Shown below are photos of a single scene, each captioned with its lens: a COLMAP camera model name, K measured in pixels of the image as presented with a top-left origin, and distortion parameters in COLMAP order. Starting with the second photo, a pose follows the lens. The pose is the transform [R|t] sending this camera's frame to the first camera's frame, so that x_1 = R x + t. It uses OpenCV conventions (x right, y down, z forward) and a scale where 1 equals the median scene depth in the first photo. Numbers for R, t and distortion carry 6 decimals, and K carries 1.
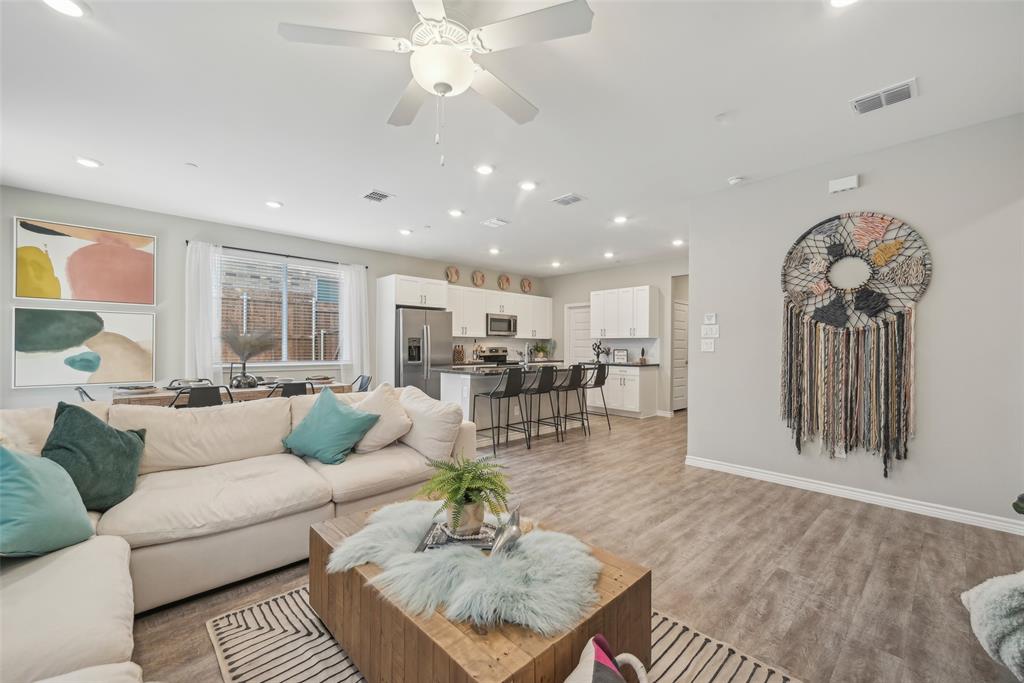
lens RADIAL K [[414.9, 0, 512.1], [0, 414.9, 345.4], [0, 0, 1]] dist [-0.001815, 0.000418]
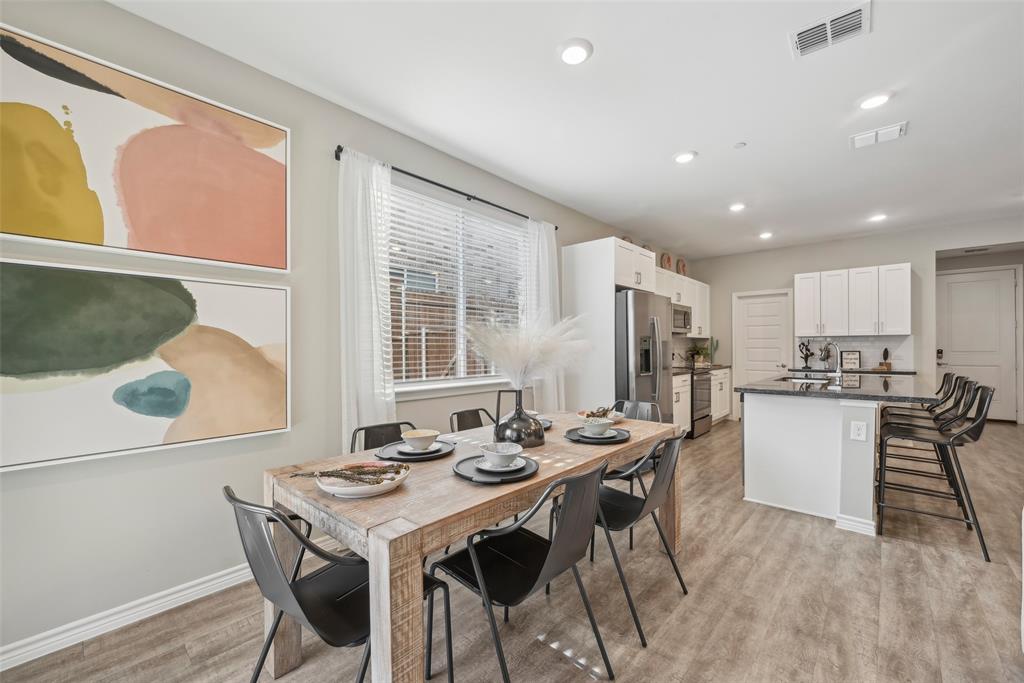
lens RADIAL K [[412.1, 0, 512.3], [0, 412.1, 346.7], [0, 0, 1]] dist [-0.000171, 0.000389]
pose [[0.996961, -0.009871, 0.077276, -0.597757], [0.009848, 0.999951, 0.000681, -0.006019], [-0.077278, 0.000082, 0.997010, 0.466211]]
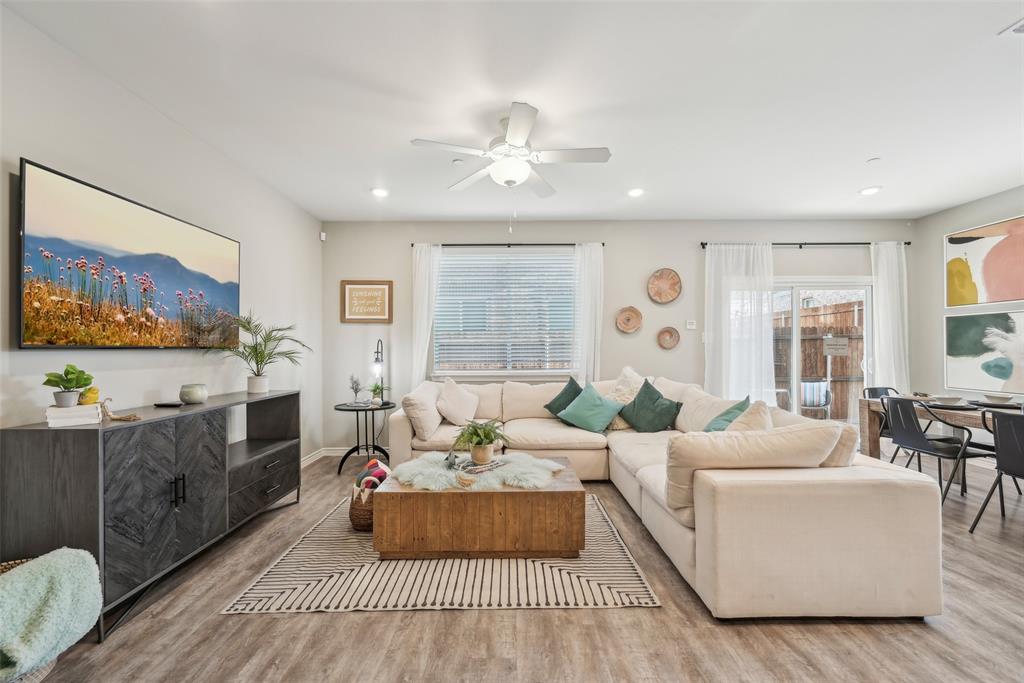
lens RADIAL K [[412.1, 0, 512.3], [0, 412.1, 346.7], [0, 0, 1]] dist [-0.000171, 0.000389]
pose [[-0.685242, -0.005450, -0.728295, 0.329180], [0.002112, 0.999953, -0.009470, -0.001458], [0.728312, -0.008027, -0.685199, 0.721399]]
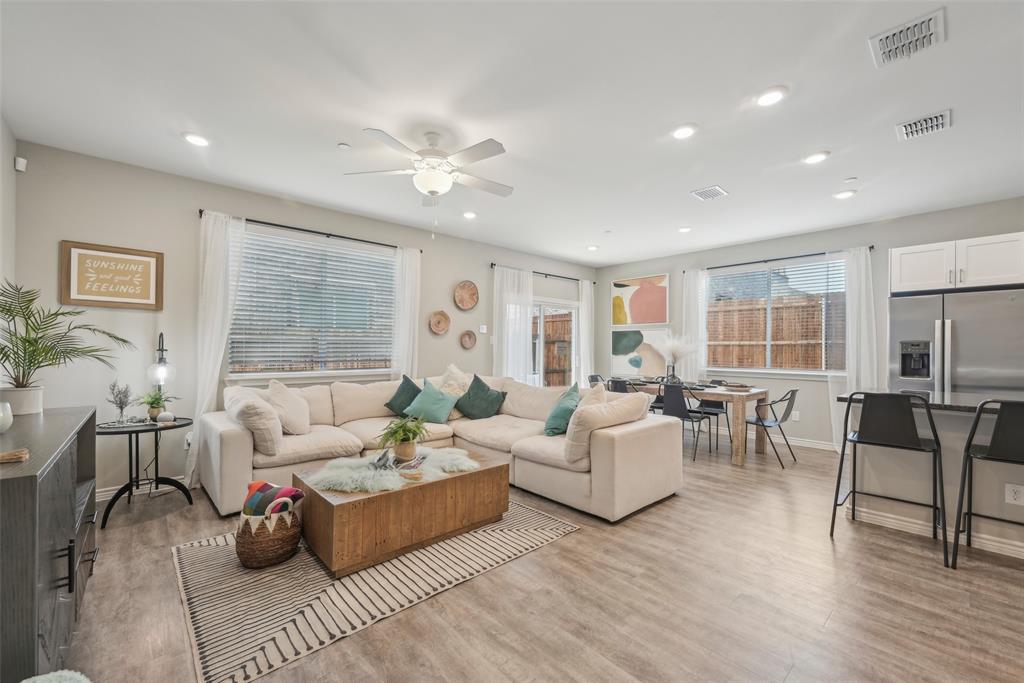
lens RADIAL K [[414.9, 0, 512.1], [0, 414.9, 345.4], [0, 0, 1]] dist [-0.001815, 0.000418]
pose [[-0.025268, -0.013676, -0.999587, 0.514370], [-0.004975, 0.999896, -0.013554, 0.000400], [0.999668, 0.004631, -0.025333, 0.479423]]
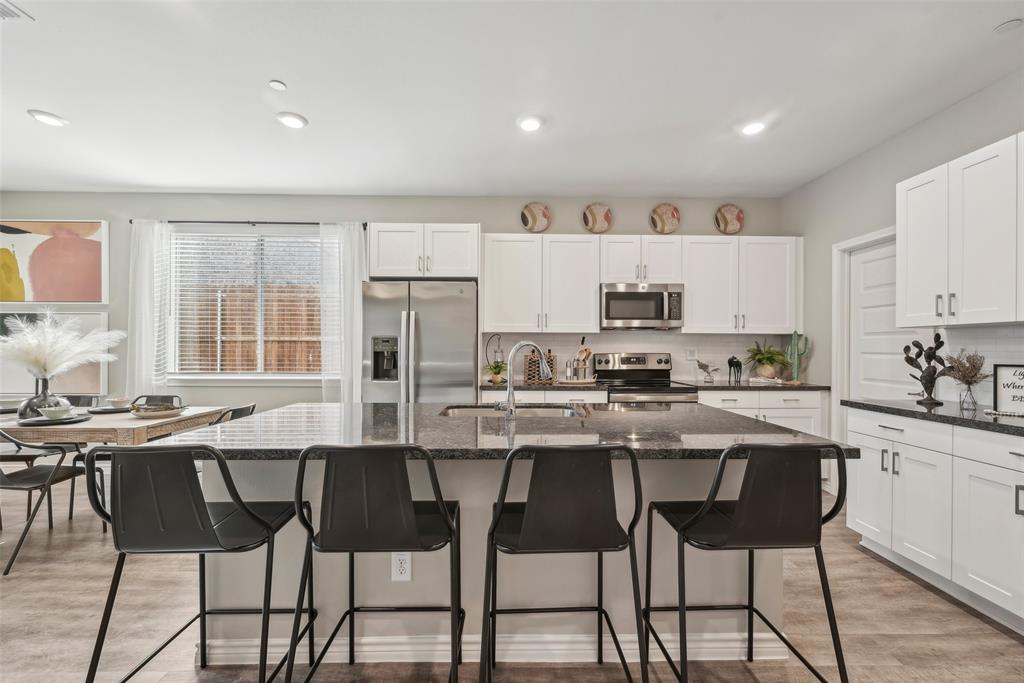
lens RADIAL K [[412.1, 0, 512.3], [0, 412.1, 346.7], [0, 0, 1]] dist [-0.000171, 0.000389]
pose [[0.738555, -0.004588, -0.674178, 0.289703], [0.003212, 0.999989, -0.003286, -0.002963], [0.674186, 0.000262, 0.738561, 0.881510]]
